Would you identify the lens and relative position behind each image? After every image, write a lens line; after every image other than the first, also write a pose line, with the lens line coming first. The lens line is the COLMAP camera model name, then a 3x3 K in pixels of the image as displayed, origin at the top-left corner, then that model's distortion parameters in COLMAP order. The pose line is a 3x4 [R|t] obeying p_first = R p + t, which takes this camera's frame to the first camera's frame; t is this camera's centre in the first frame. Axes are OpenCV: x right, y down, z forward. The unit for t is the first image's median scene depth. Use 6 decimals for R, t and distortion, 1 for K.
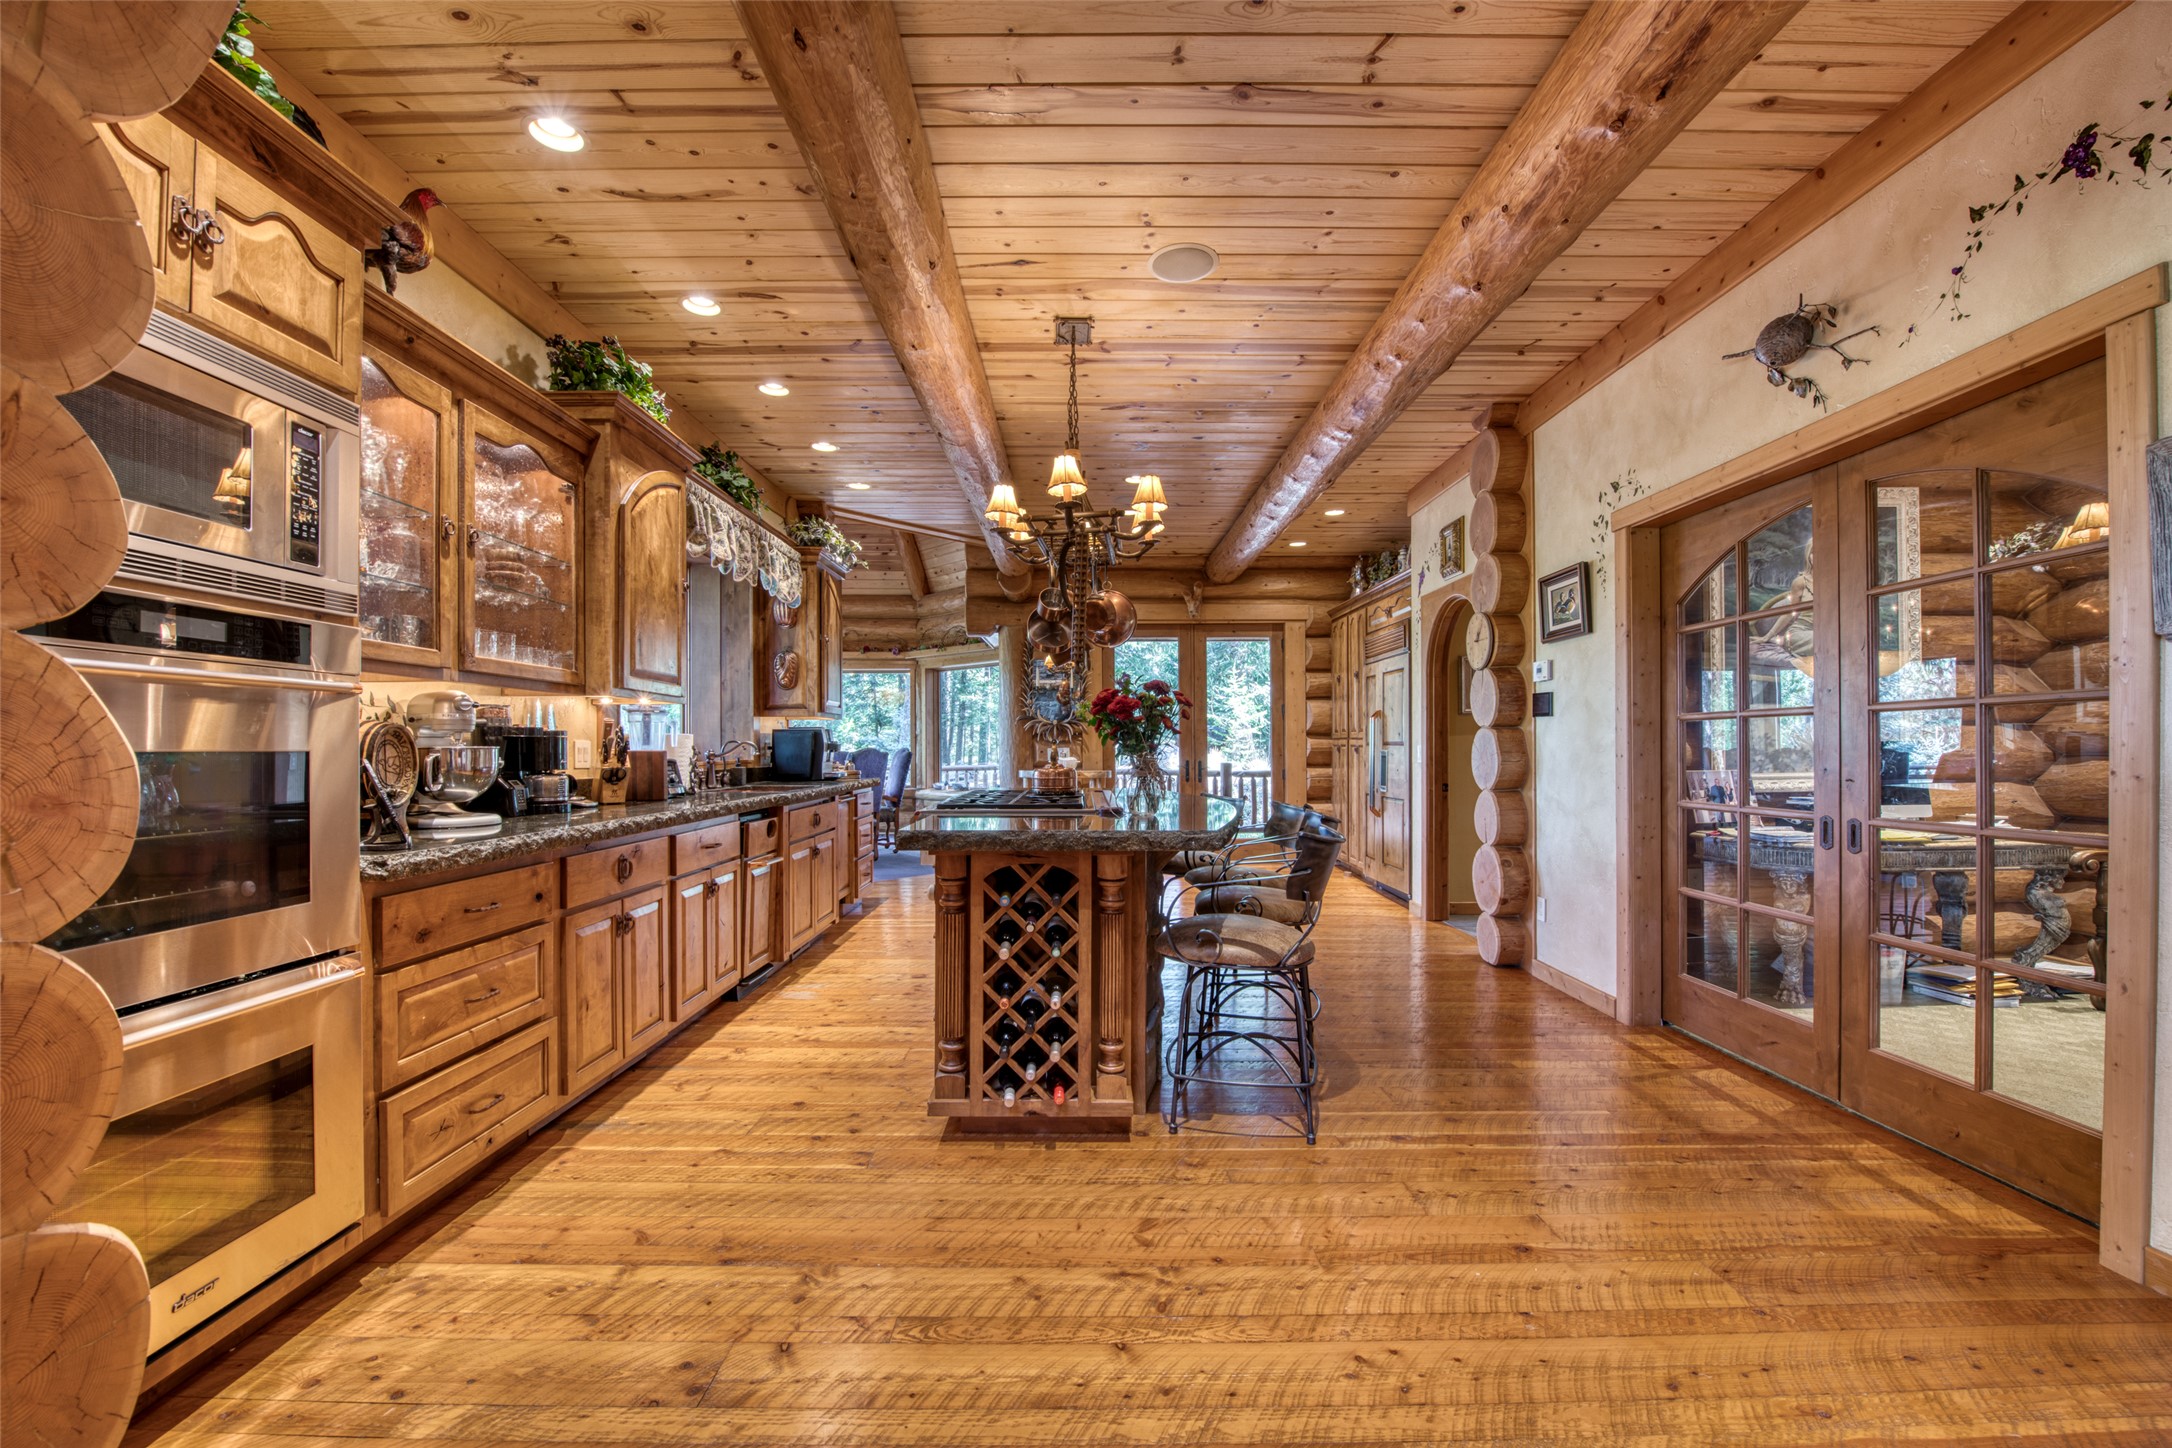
lens RADIAL K [[888.1, 0, 1073.5], [0, 888.1, 746.4], [0, 0, 1]] dist [-0.001527, -0.005493]
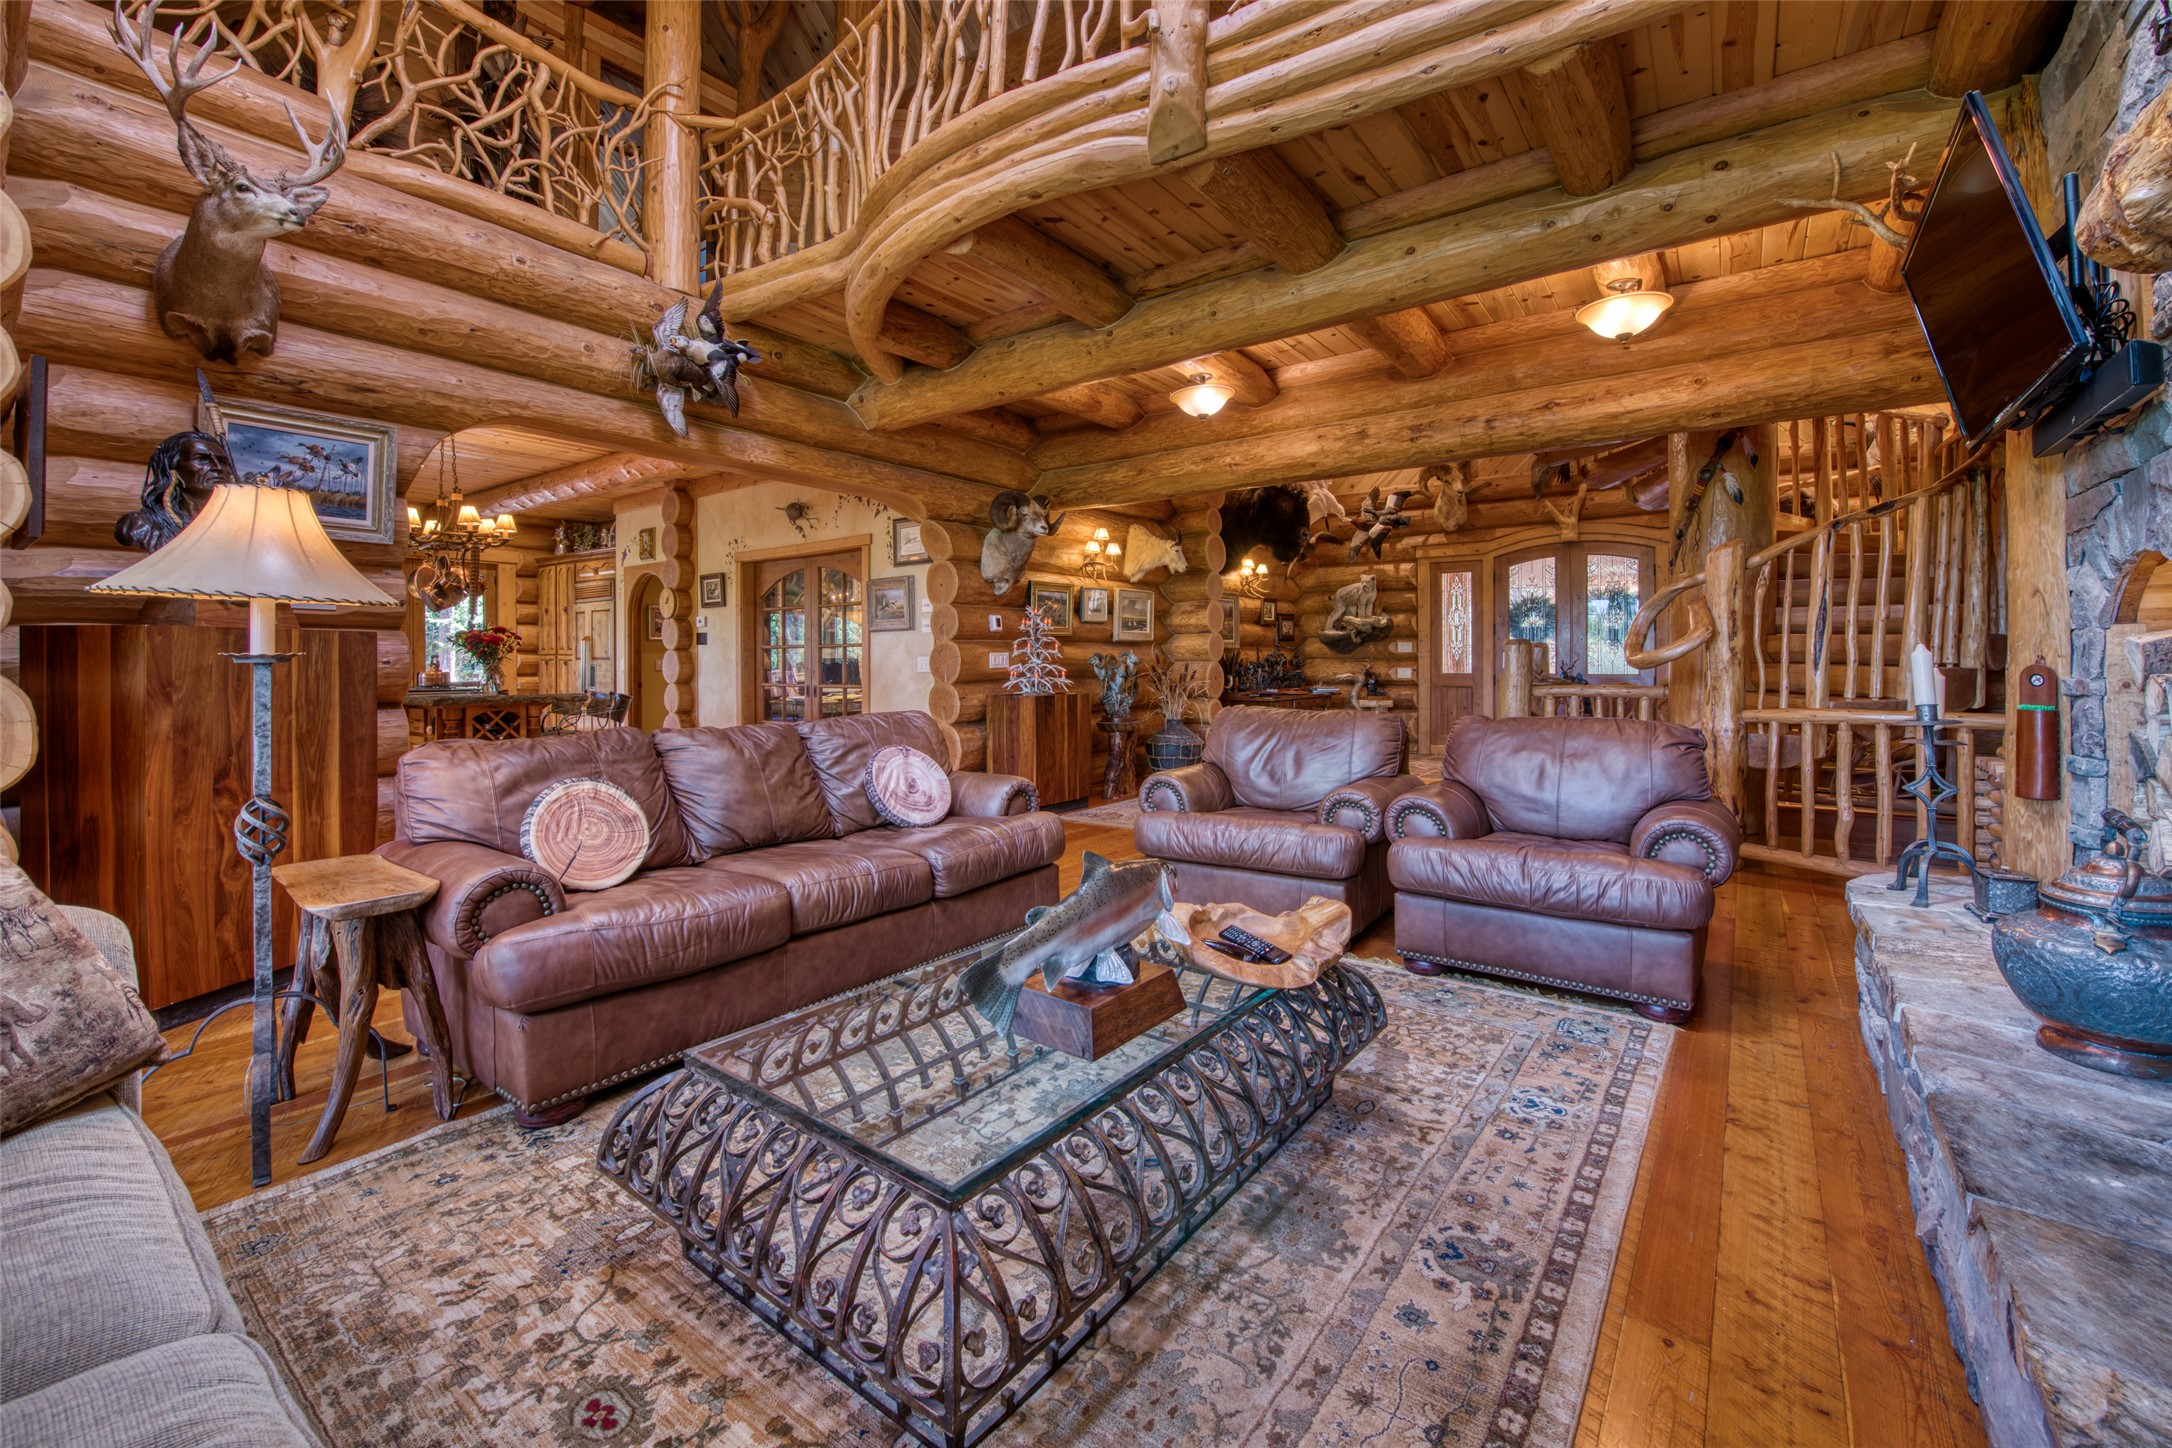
lens RADIAL K [[896.2, 0, 1086.1], [0, 896.2, 674.9], [0, 0, 1]] dist [-0.001689, -0.005410]
pose [[0.599041, -0.007313, 0.800685, -0.634045], [-0.003174, 0.999929, 0.011507, 0.008517], [-0.800712, -0.009435, 0.598975, -1.004554]]
